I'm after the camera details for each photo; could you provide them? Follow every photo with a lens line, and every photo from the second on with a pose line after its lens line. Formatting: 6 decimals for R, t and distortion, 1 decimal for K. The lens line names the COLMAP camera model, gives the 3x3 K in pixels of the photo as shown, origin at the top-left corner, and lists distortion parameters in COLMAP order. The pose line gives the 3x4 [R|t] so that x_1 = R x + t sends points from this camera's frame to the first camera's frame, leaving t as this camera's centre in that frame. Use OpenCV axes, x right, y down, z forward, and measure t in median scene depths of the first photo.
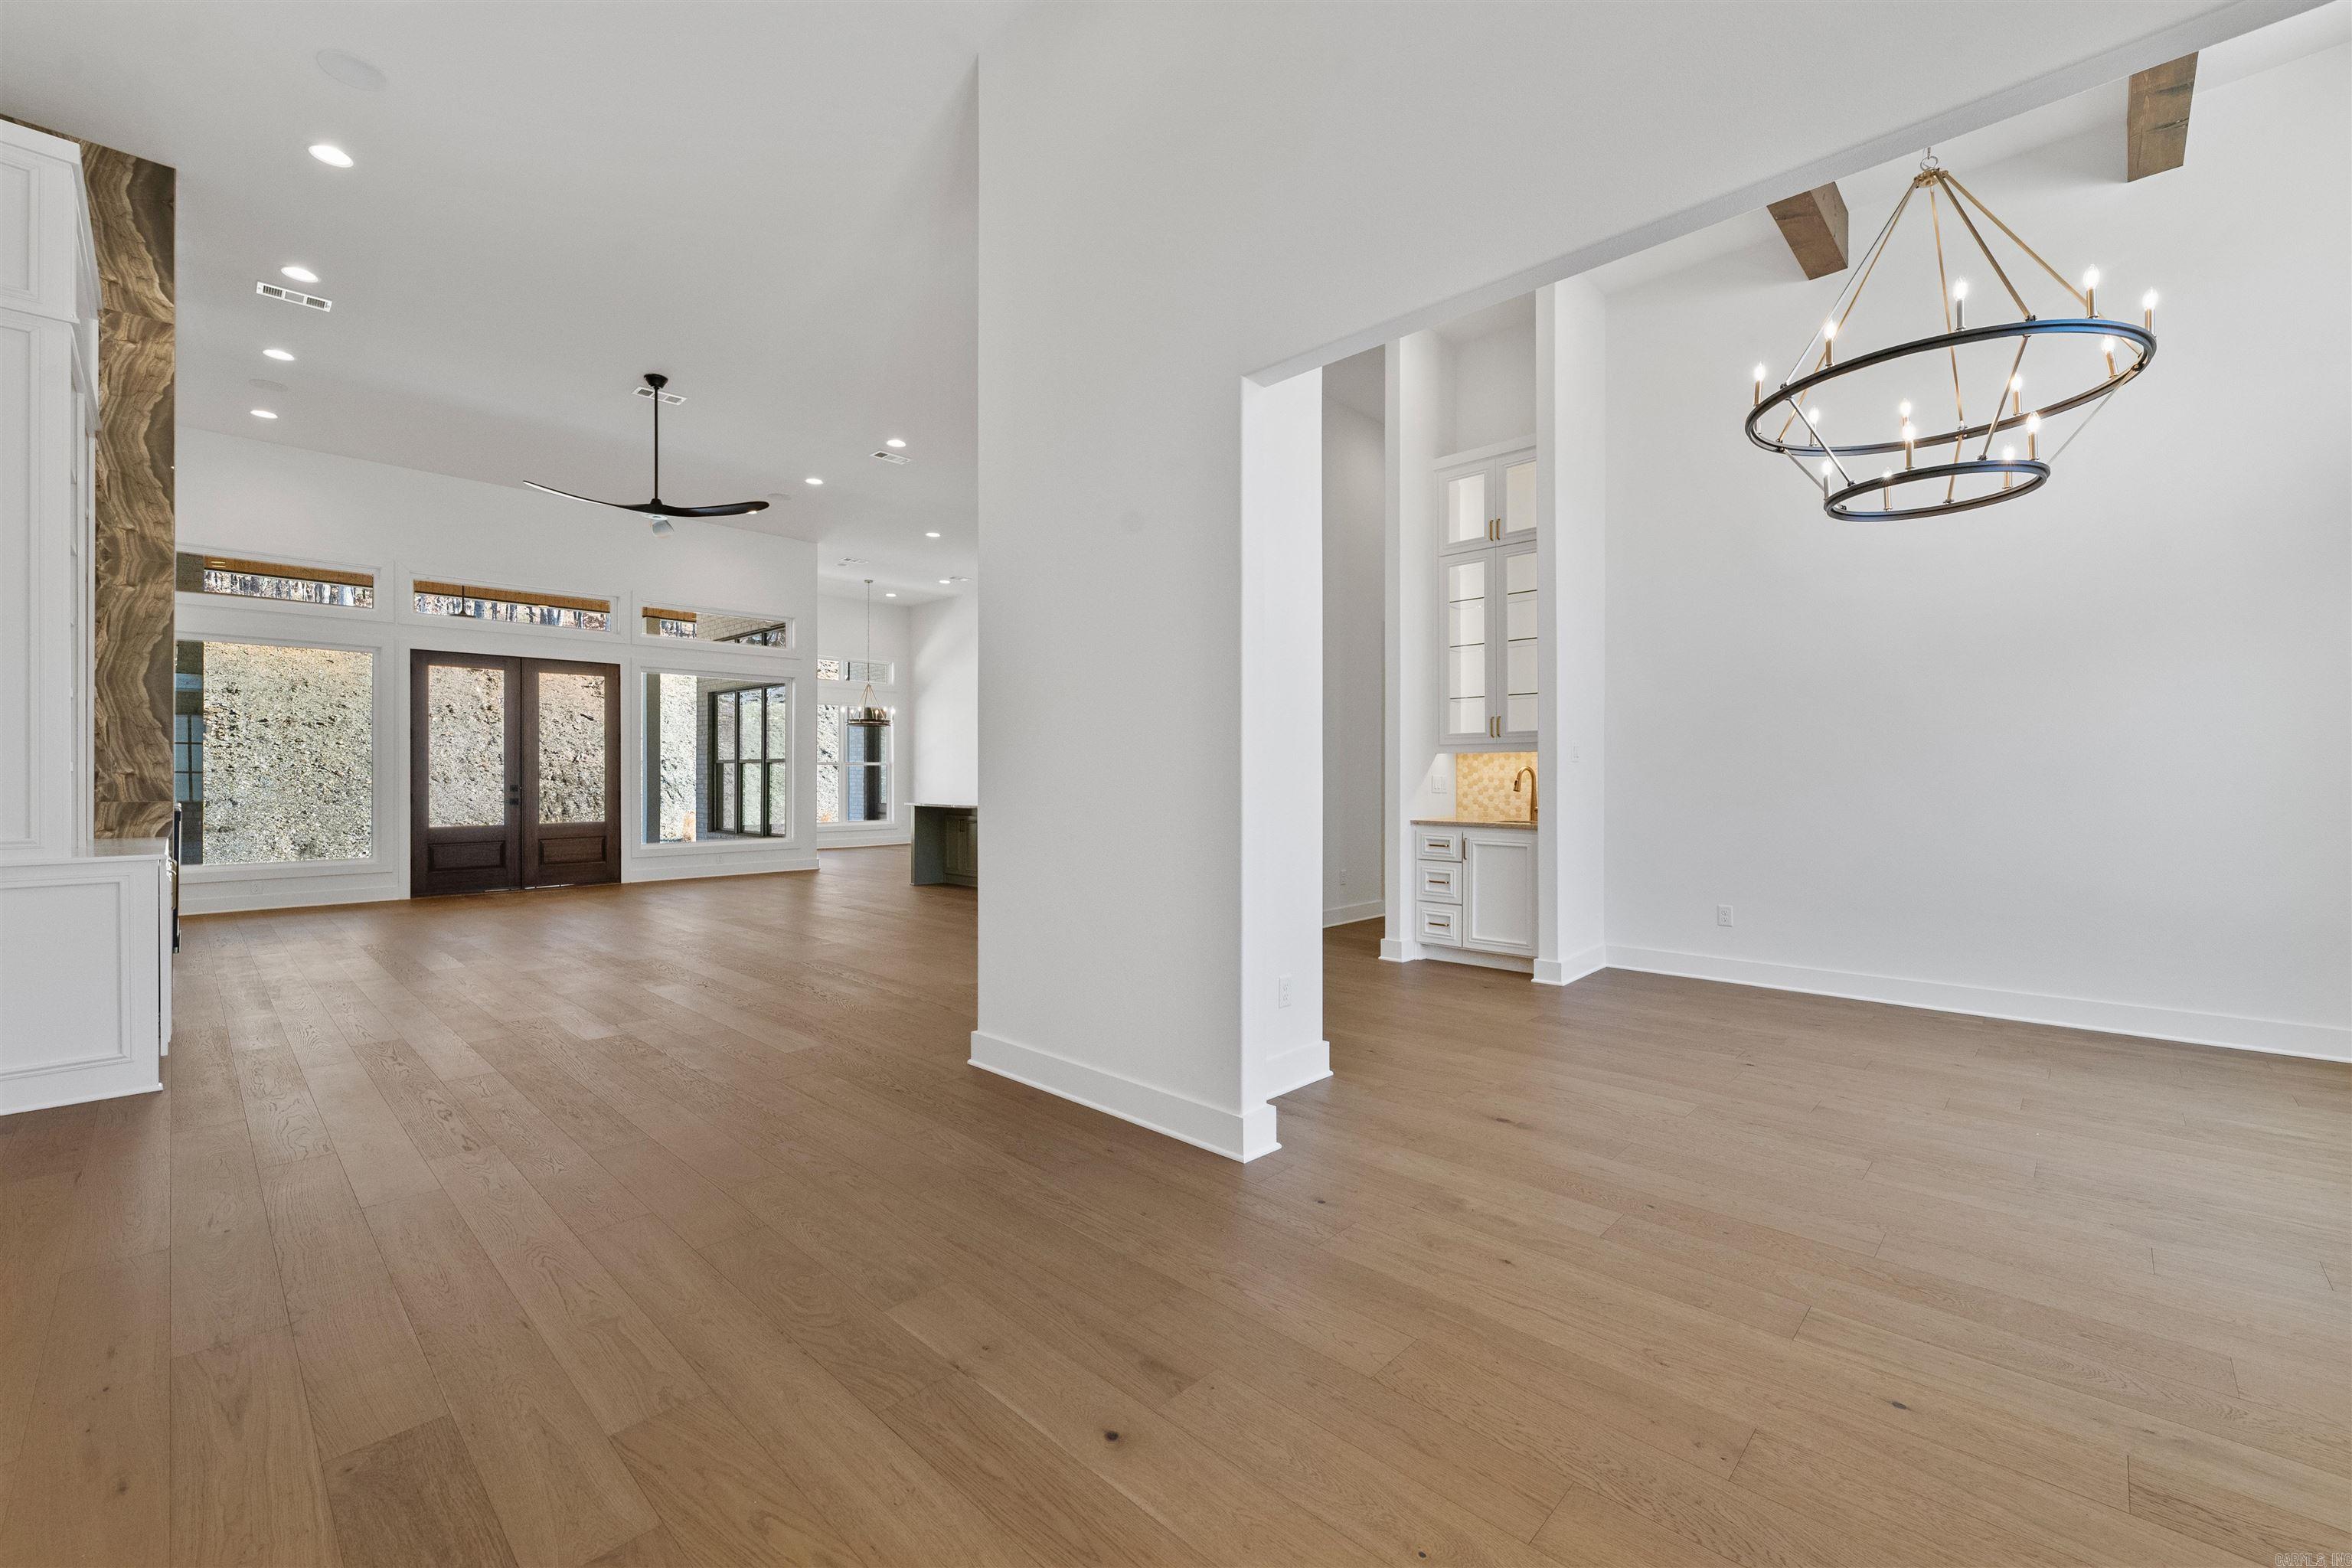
lens RADIAL K [[954.1, 0, 1174.7], [0, 954.1, 774.9], [0, 0, 1]] dist [0.009982, -0.005671]
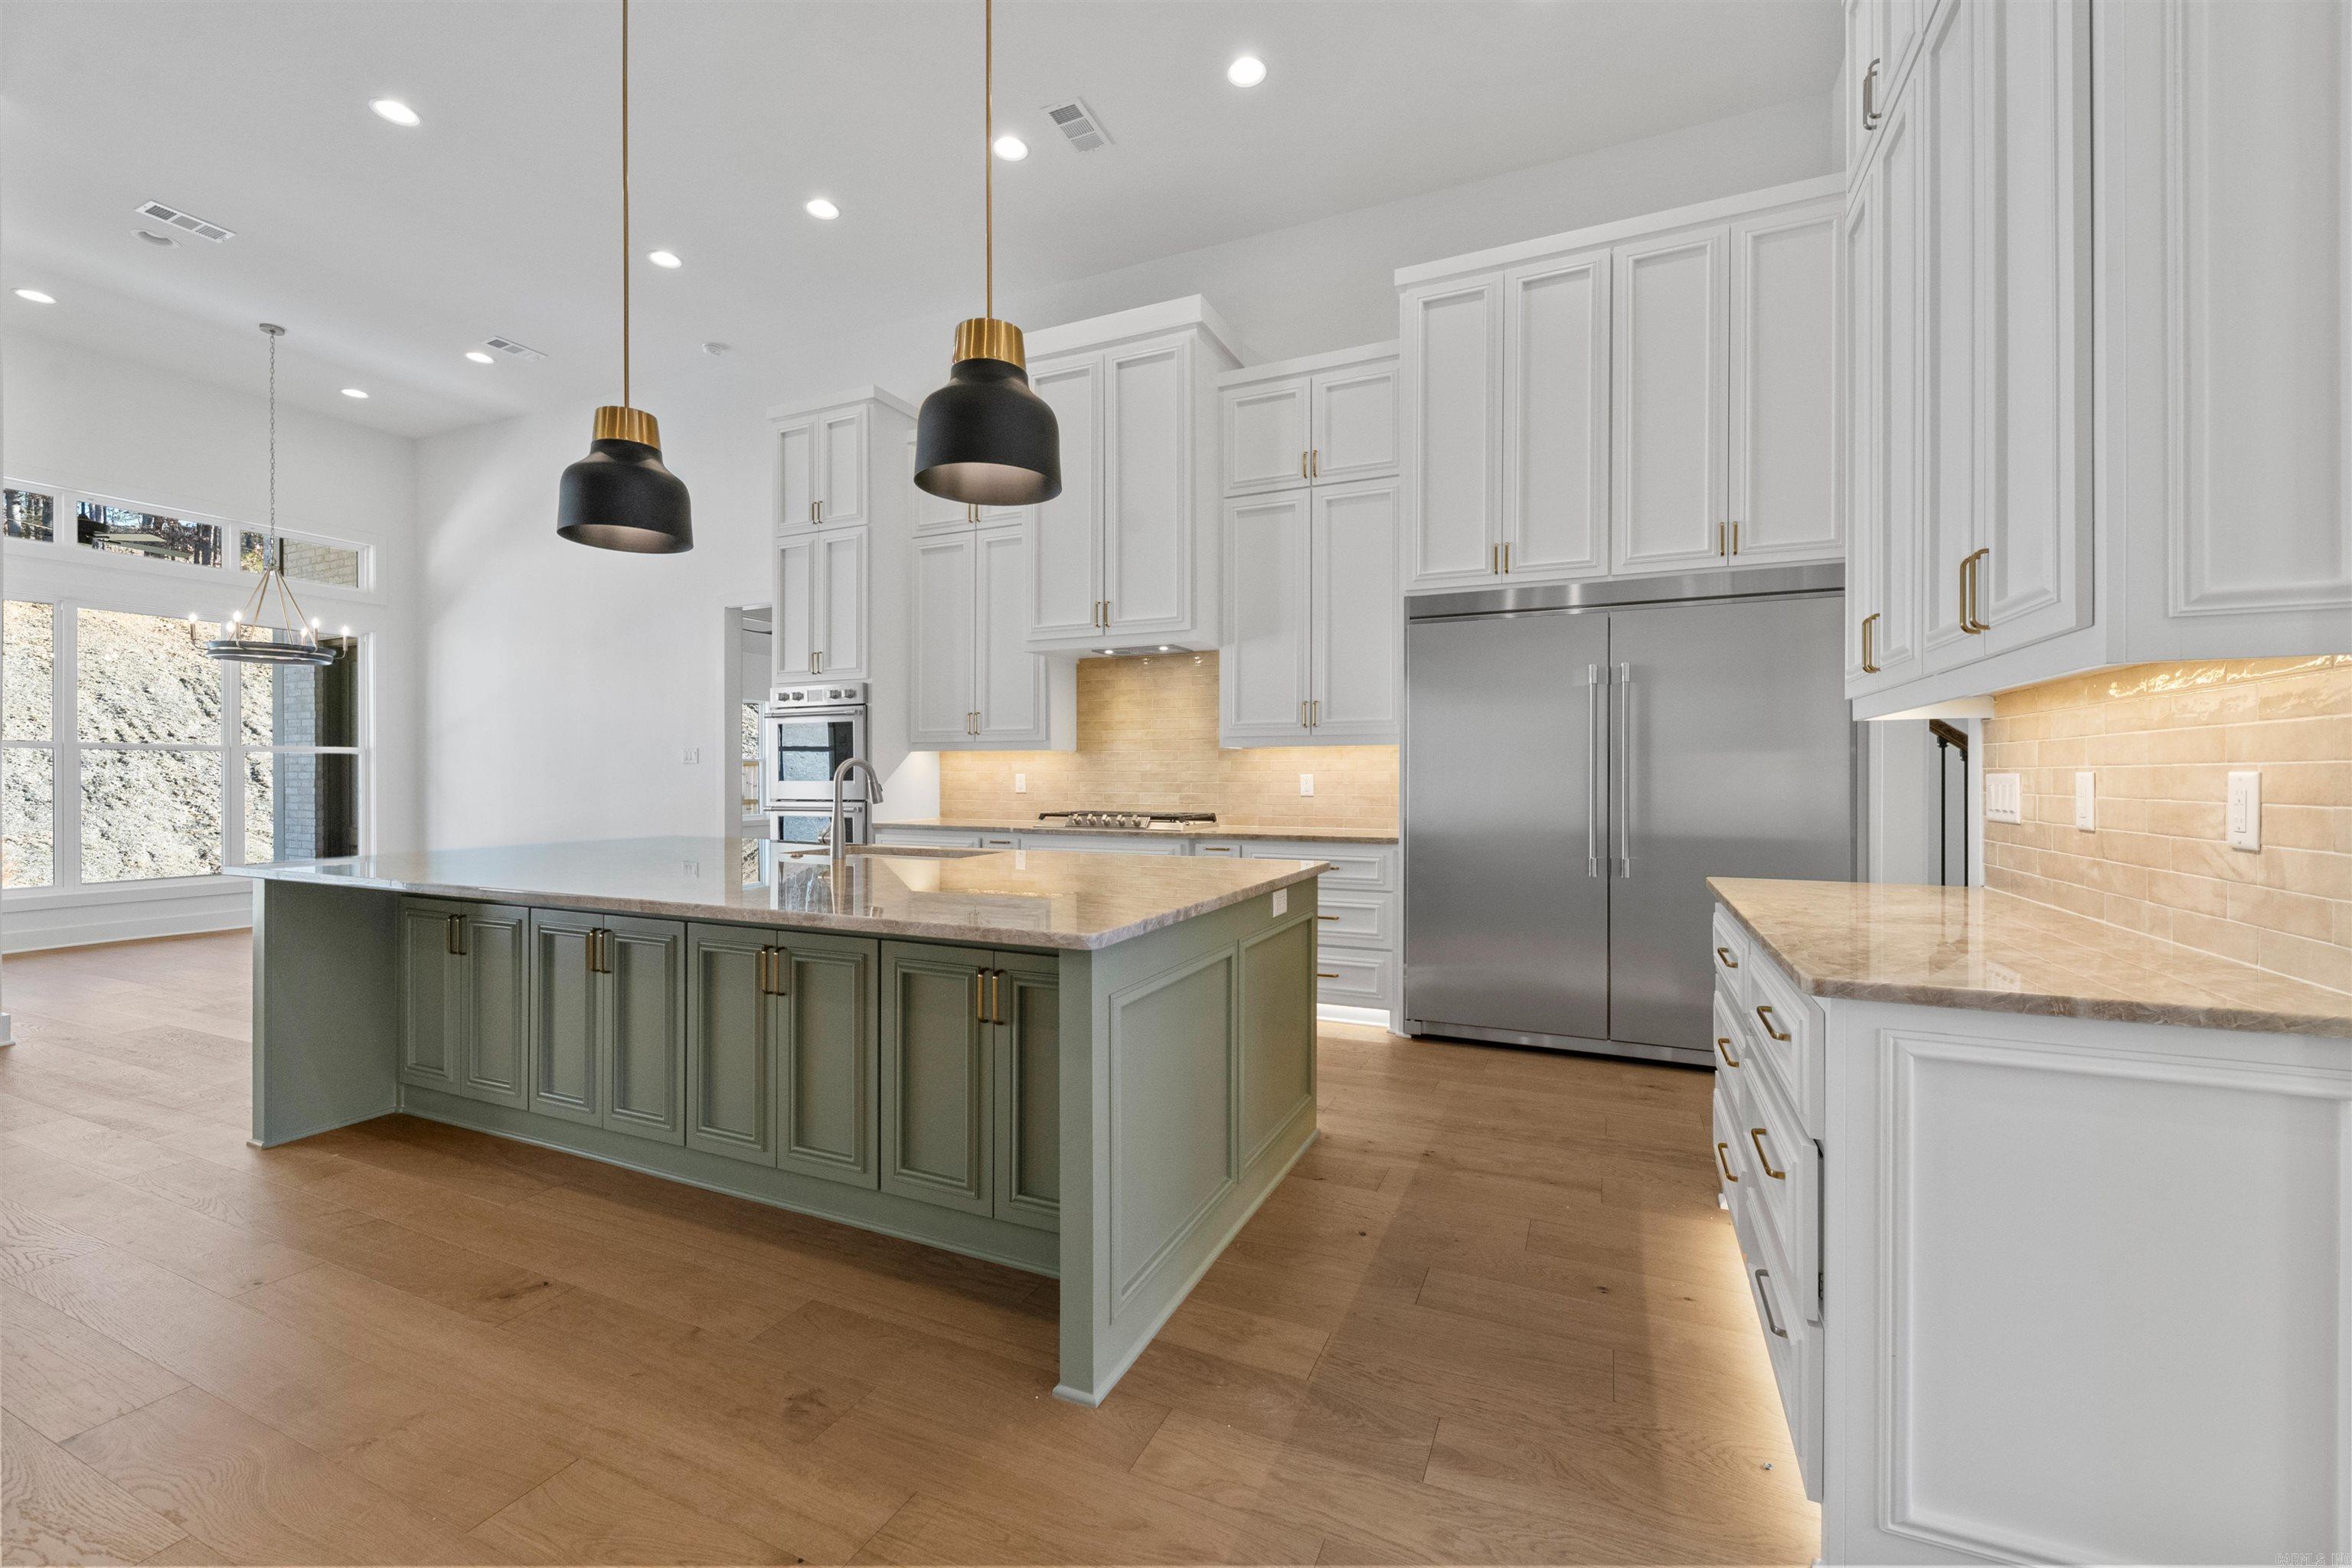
lens RADIAL K [[958.4, 0, 1176.0], [0, 958.4, 784.0], [0, 0, 1]] dist [0.002508, -0.000019]
pose [[0.943908, -0.003044, 0.330195, -0.088919], [-0.000098, 0.999955, 0.009499, 0.002103], [-0.330209, -0.008999, 0.943865, 0.525375]]
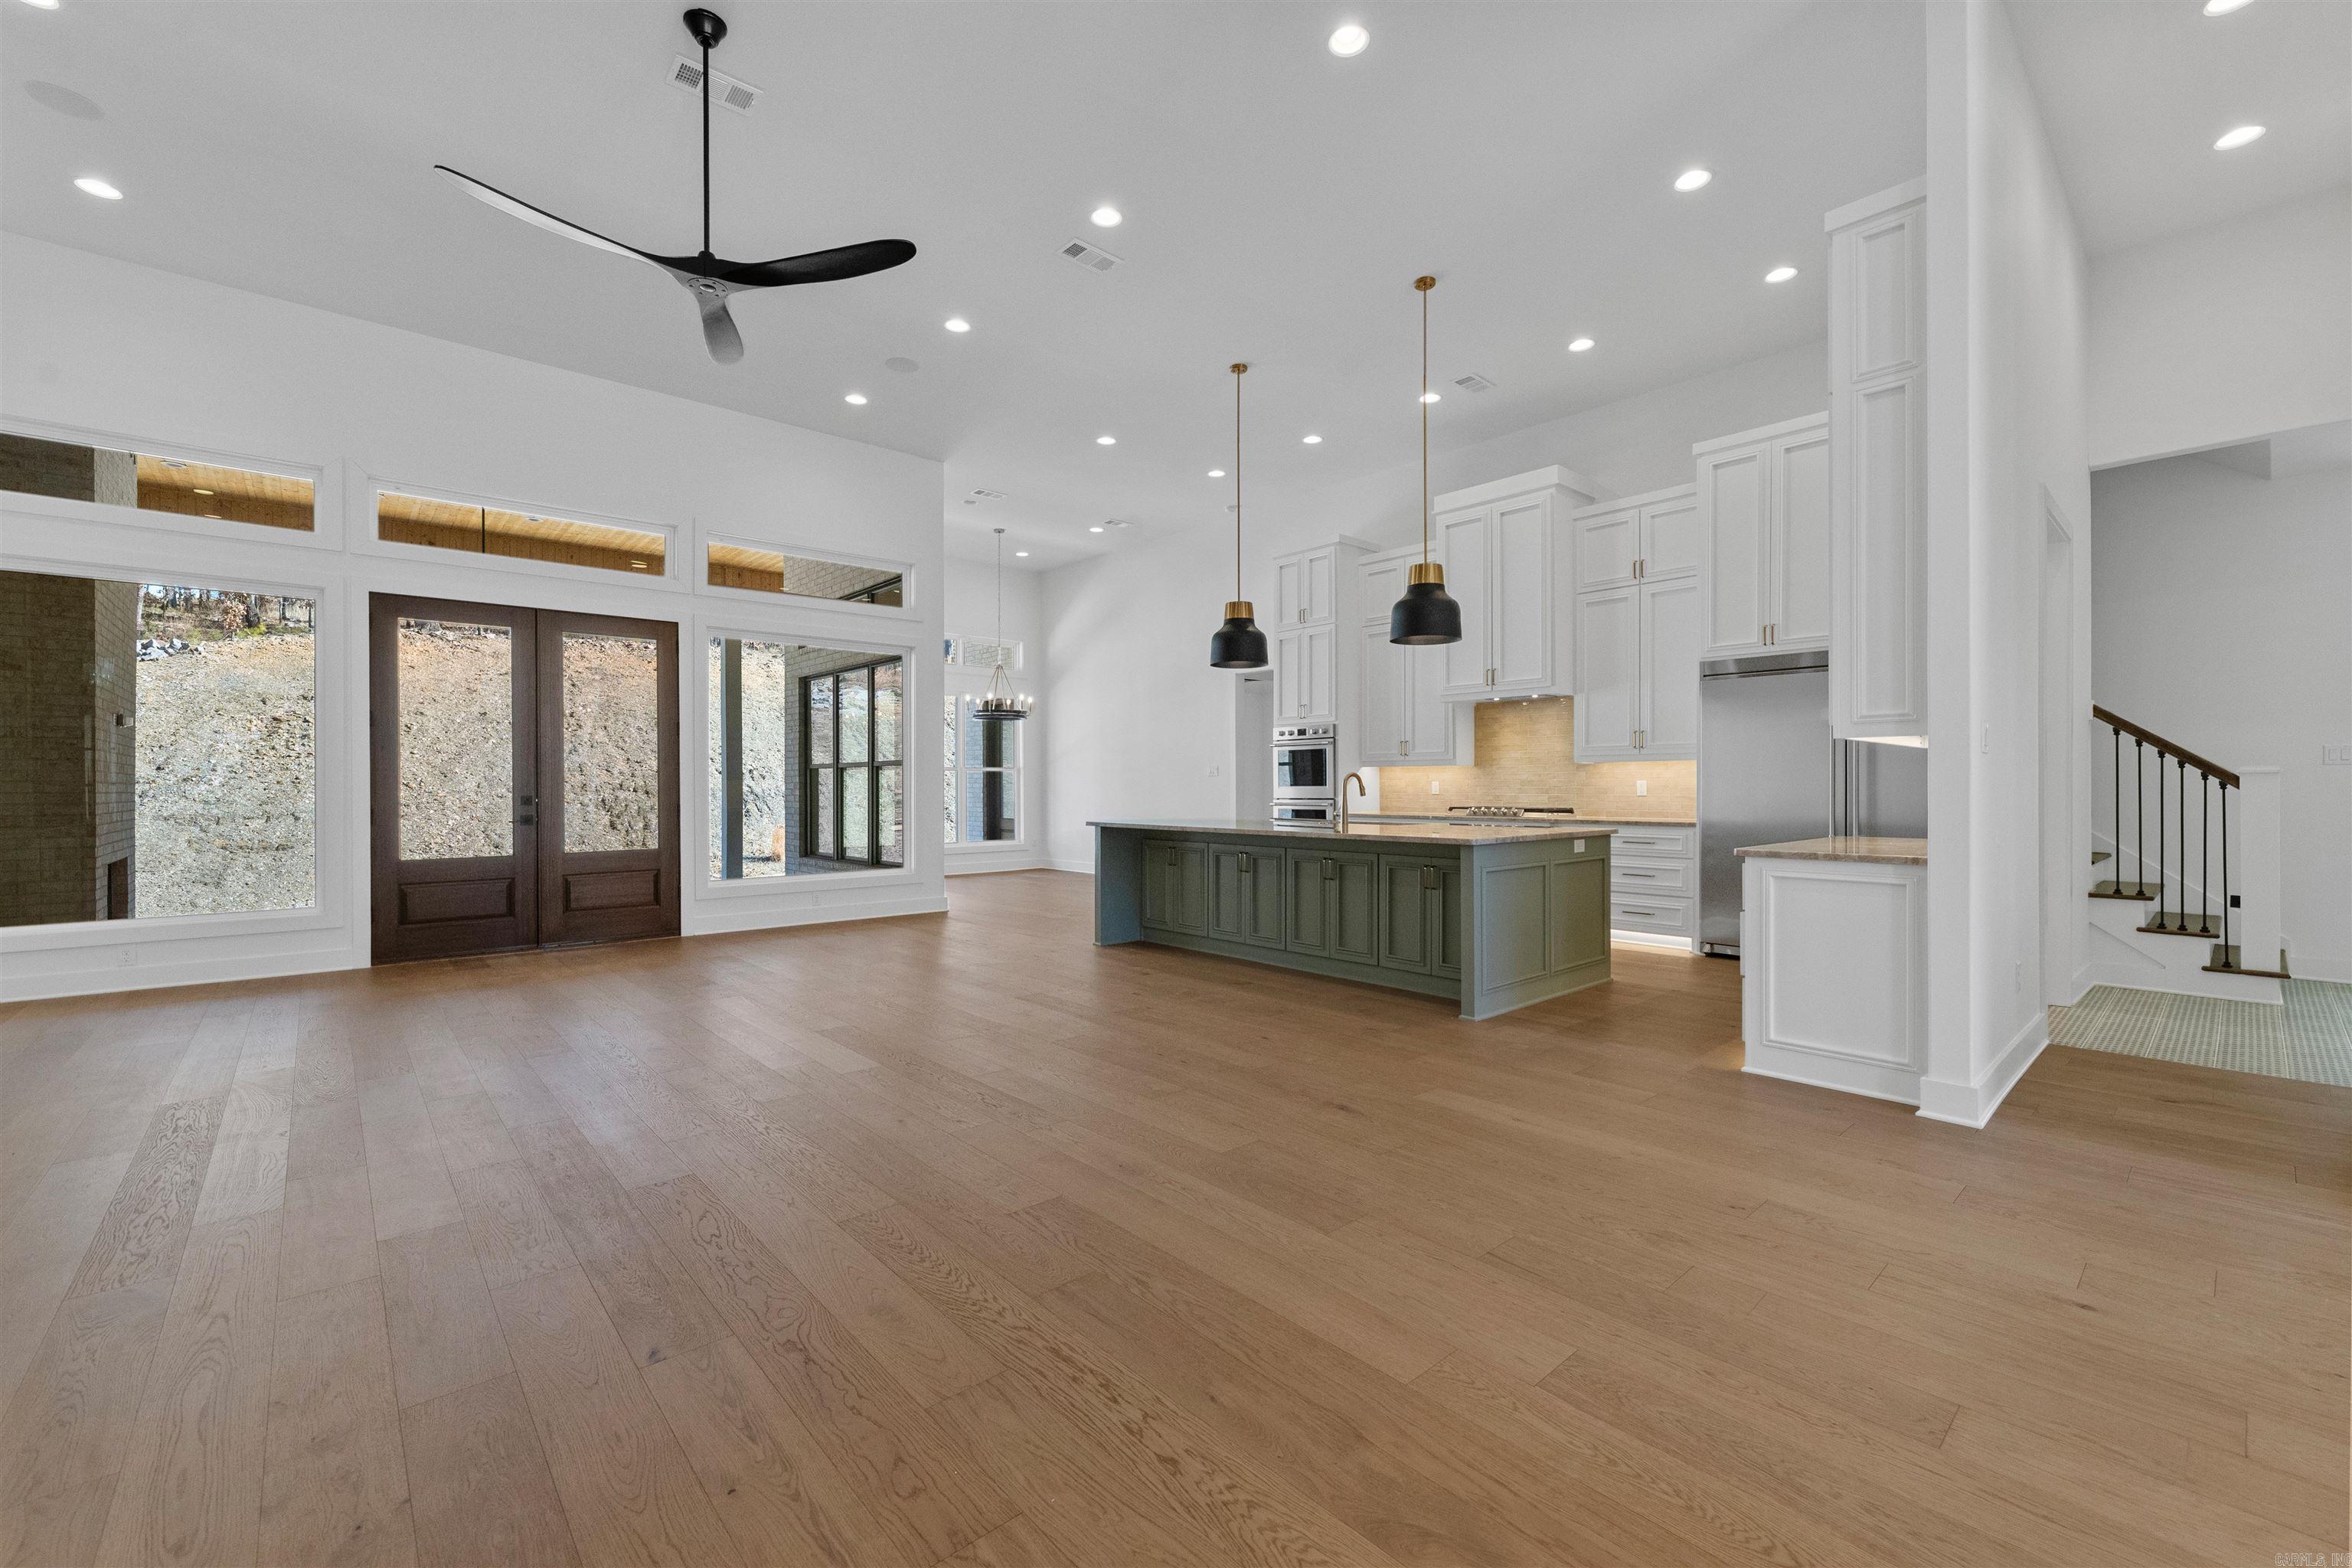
lens RADIAL K [[958.4, 0, 1176.0], [0, 958.4, 784.0], [0, 0, 1]] dist [0.002508, -0.000019]
pose [[0.996952, -0.004024, -0.077917, -0.139885], [0.003881, 0.999990, -0.001991, 0.004049], [0.077924, 0.001683, 0.996958, 0.282791]]
